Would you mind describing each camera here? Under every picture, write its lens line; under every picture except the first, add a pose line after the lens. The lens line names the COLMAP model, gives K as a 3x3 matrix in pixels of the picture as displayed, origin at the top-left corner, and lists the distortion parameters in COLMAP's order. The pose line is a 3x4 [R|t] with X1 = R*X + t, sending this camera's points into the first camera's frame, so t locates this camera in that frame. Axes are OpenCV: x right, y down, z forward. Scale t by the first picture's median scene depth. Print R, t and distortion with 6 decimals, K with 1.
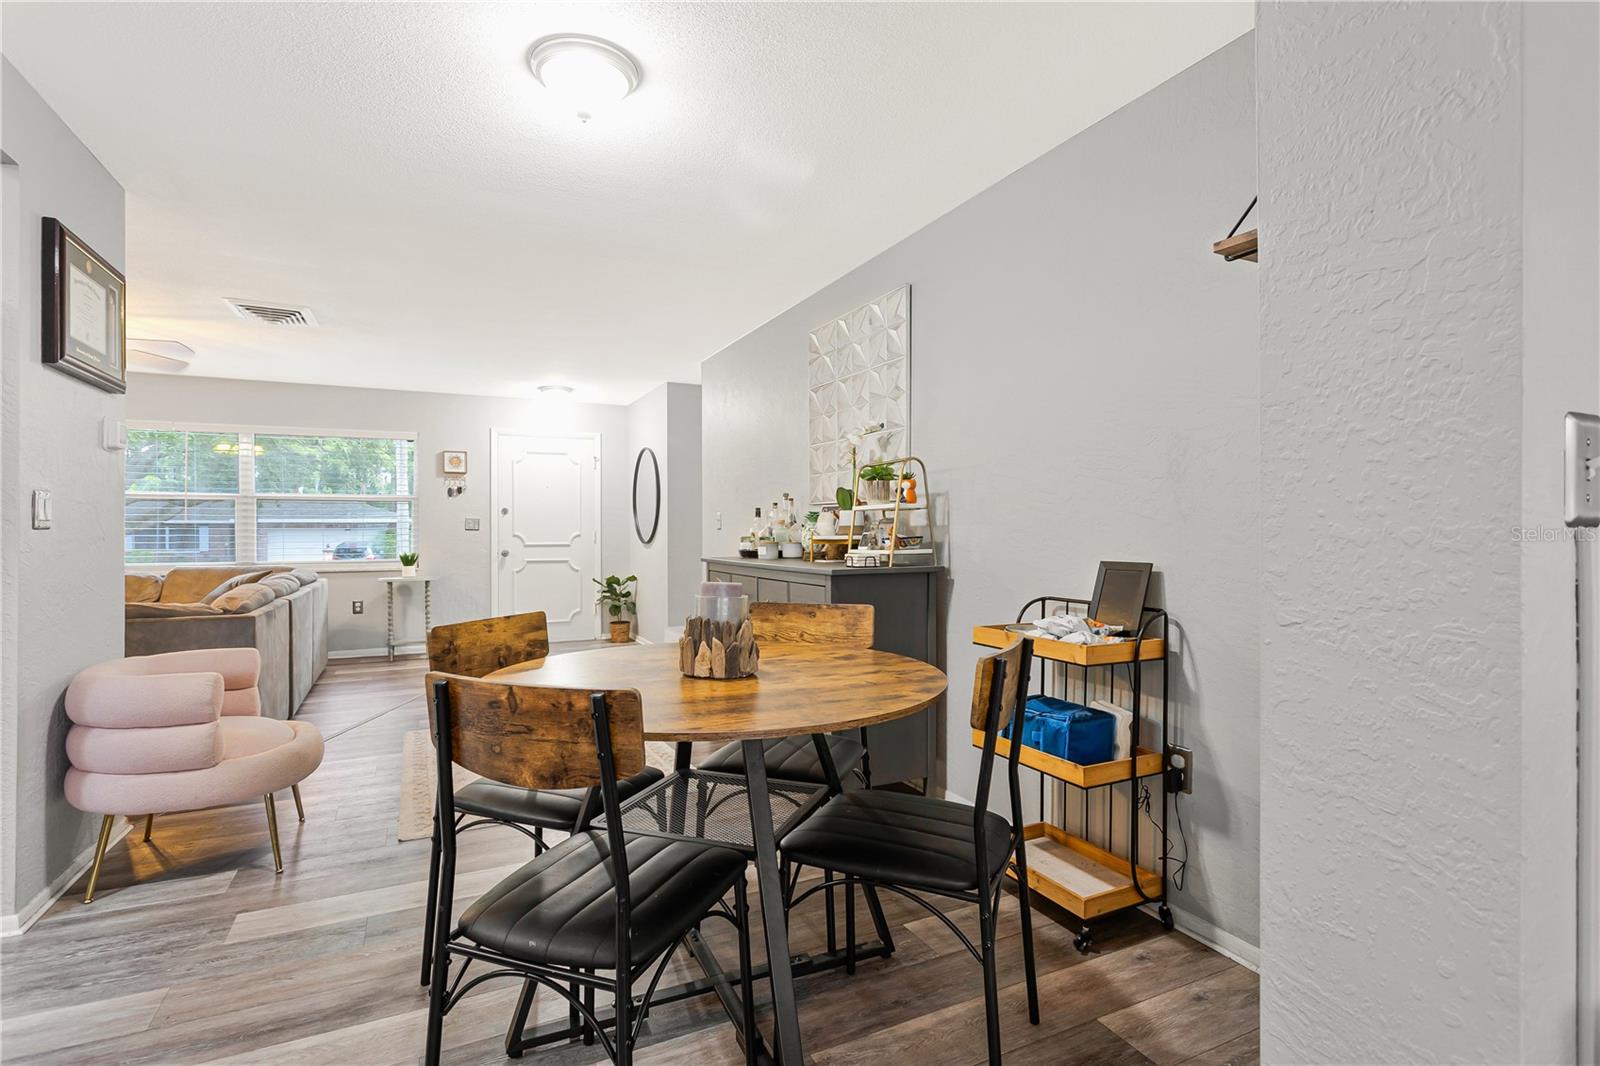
lens RADIAL K [[761.3, 0, 795.9], [0, 761.3, 528.3], [0, 0, 1]] dist [-0.015529, 0.011136]
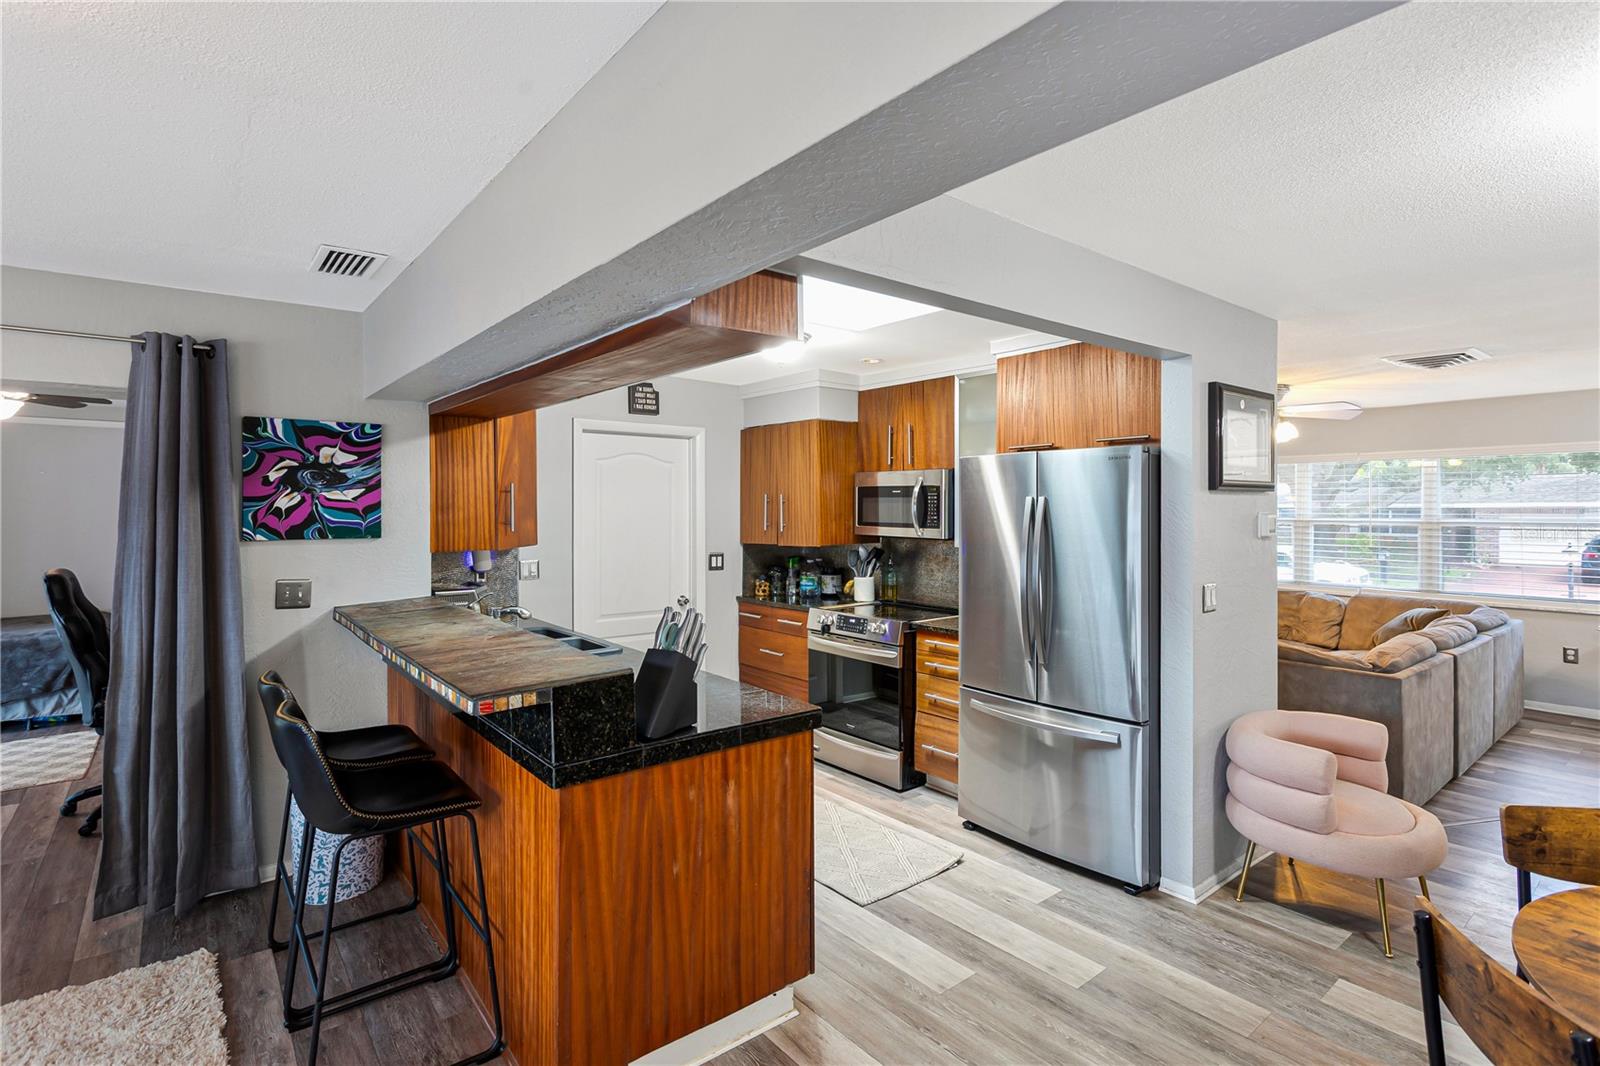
lens RADIAL K [[780.1, 0, 798.9], [0, 780.1, 519.3], [0, 0, 1]] dist [0.003482, 0.000124]
pose [[0.222812, 0.017049, -0.974712, 0.145107], [0.002316, 0.999835, 0.018018, -0.139176], [0.974859, -0.006272, 0.222736, -0.021975]]
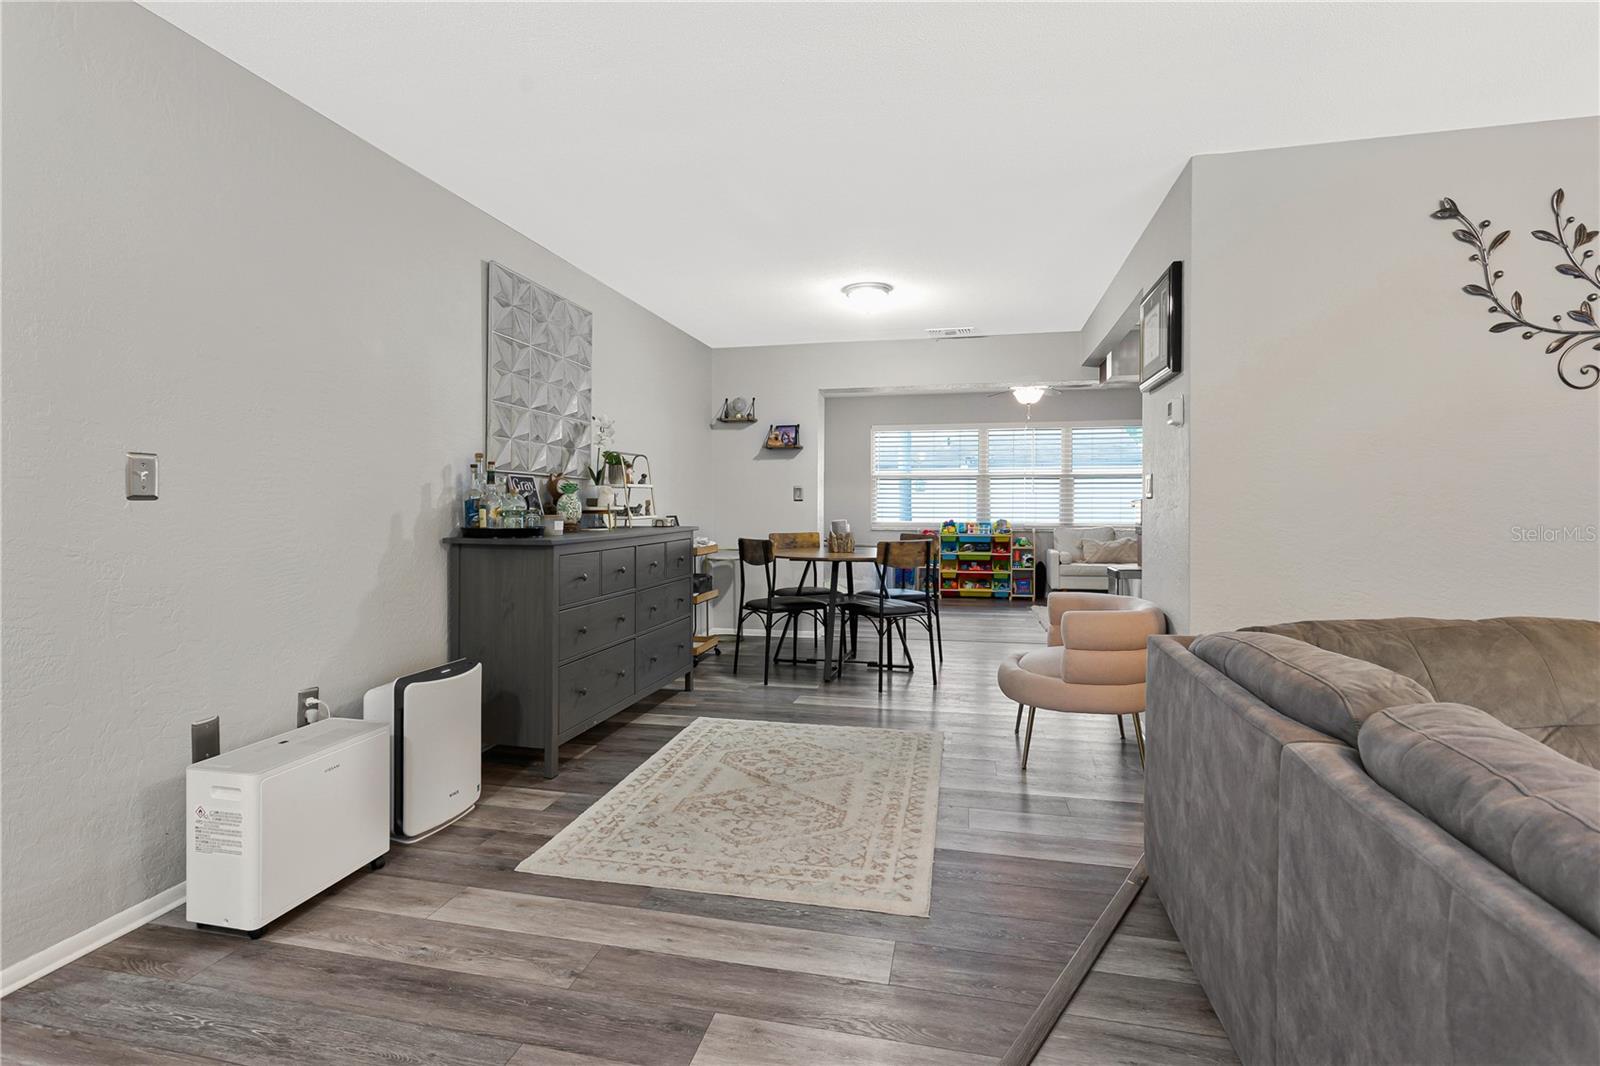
lens RADIAL K [[772.5, 0, 792.5], [0, 772.5, 513.5], [0, 0, 1]] dist [0.001363, 0.000576]
pose [[-0.777409, -0.004313, 0.628980, -1.052524], [0.001933, 0.999955, 0.009246, 0.011447], [-0.628992, 0.008404, -0.777366, 1.990575]]
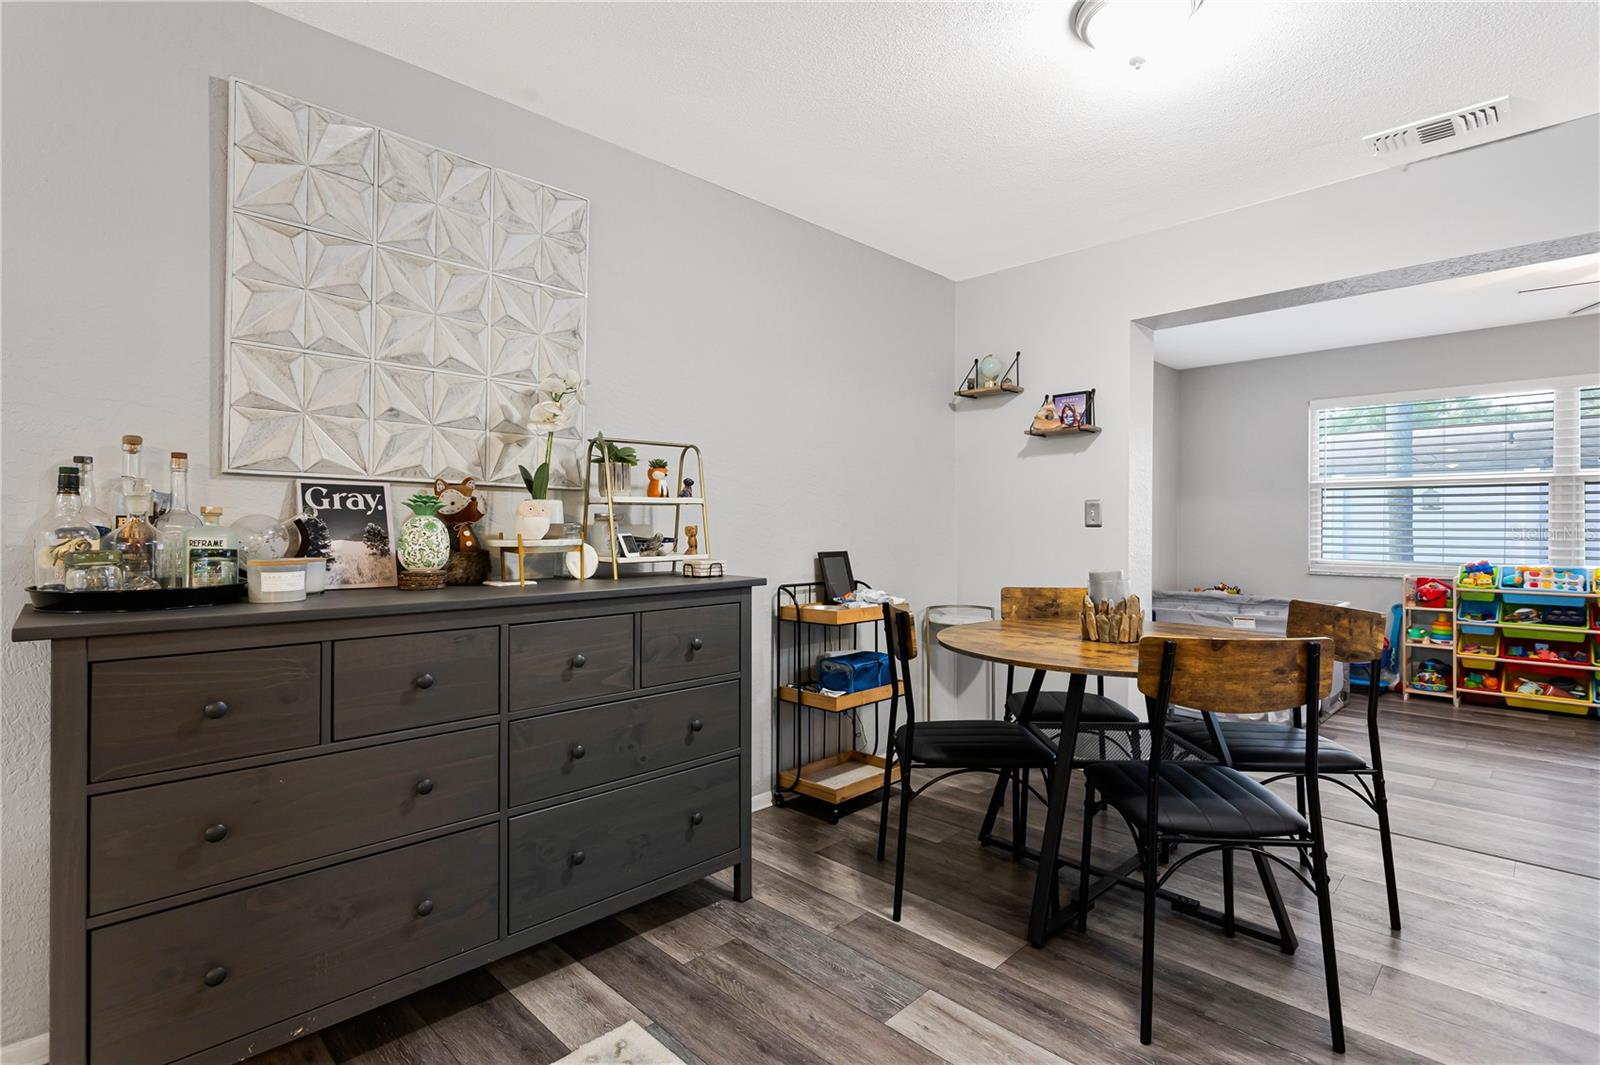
lens RADIAL K [[762.7, 0, 801.7], [0, 762.7, 526.5], [0, 0, 1]] dist [0.002816, 0.000651]
pose [[-0.326380, 0.000966, 0.945238, -0.691184], [-0.002406, 0.999995, -0.001853, -0.000443], [-0.945236, -0.002879, -0.326376, 1.142991]]
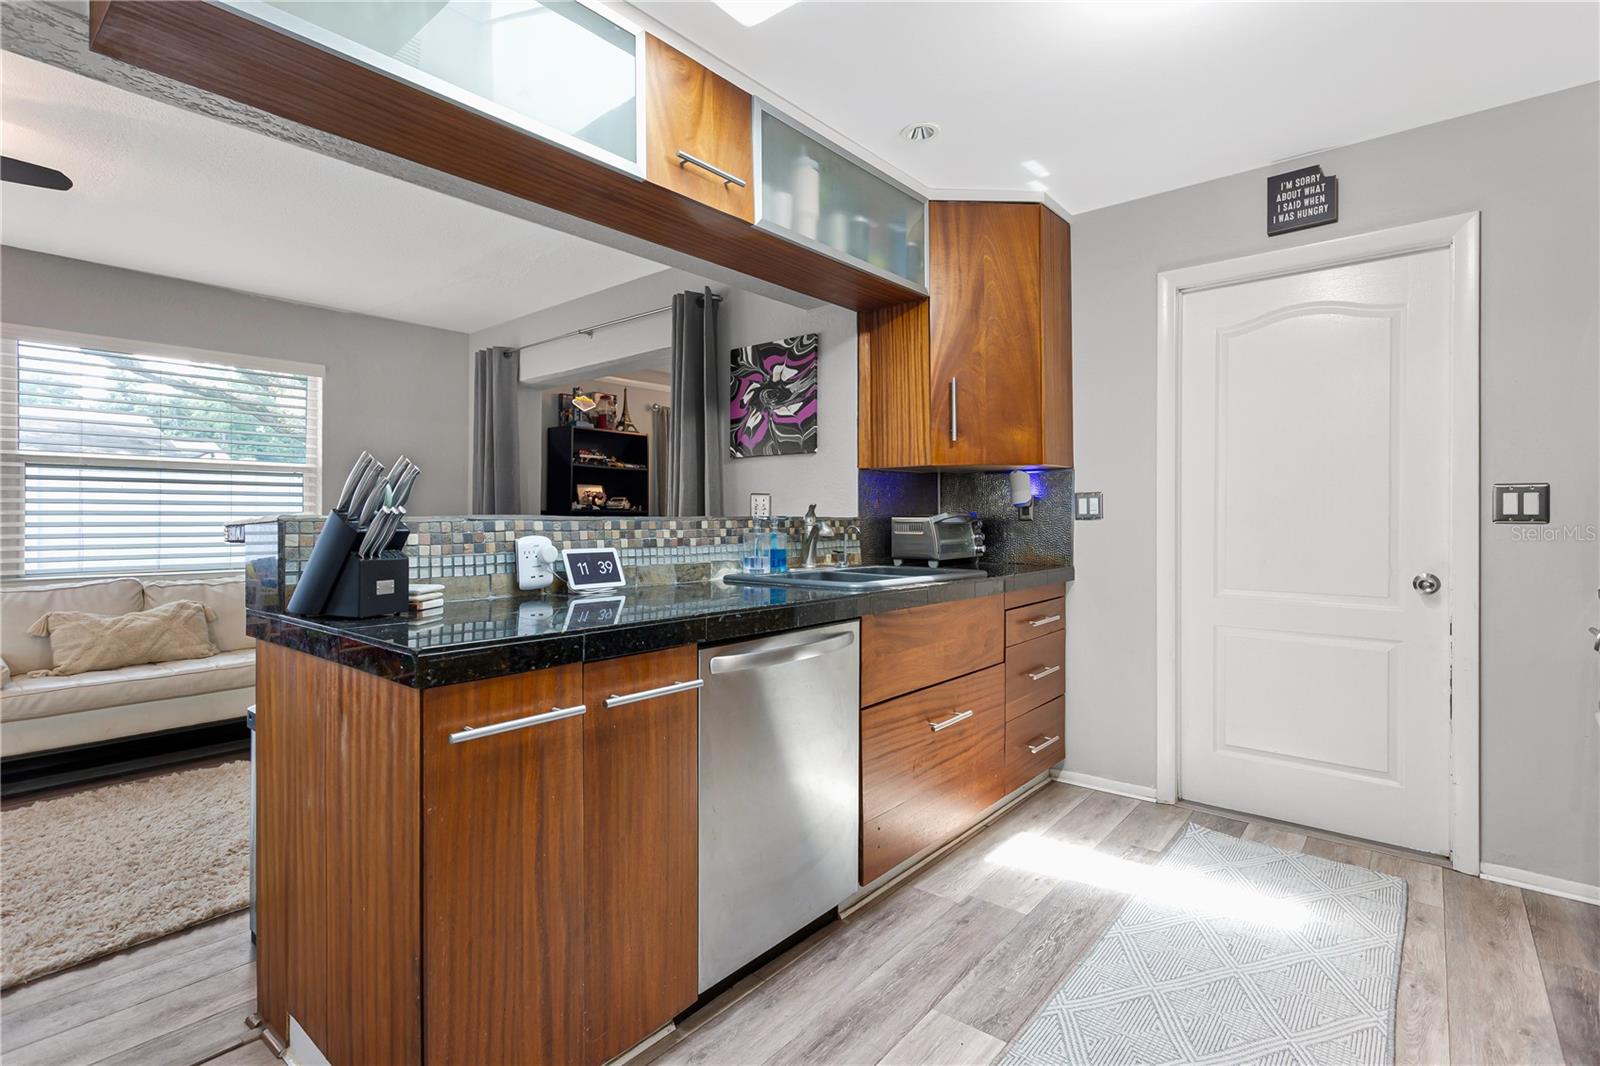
lens RADIAL K [[760.6, 0, 783.0], [0, 760.6, 524.9], [0, 0, 1]] dist [-0.005055, -0.000540]
pose [[-0.918518, 0.002958, -0.395368, -0.581262], [0.001934, 0.999994, 0.002987, -0.005196], [0.395374, 0.001979, -0.918518, 0.547347]]
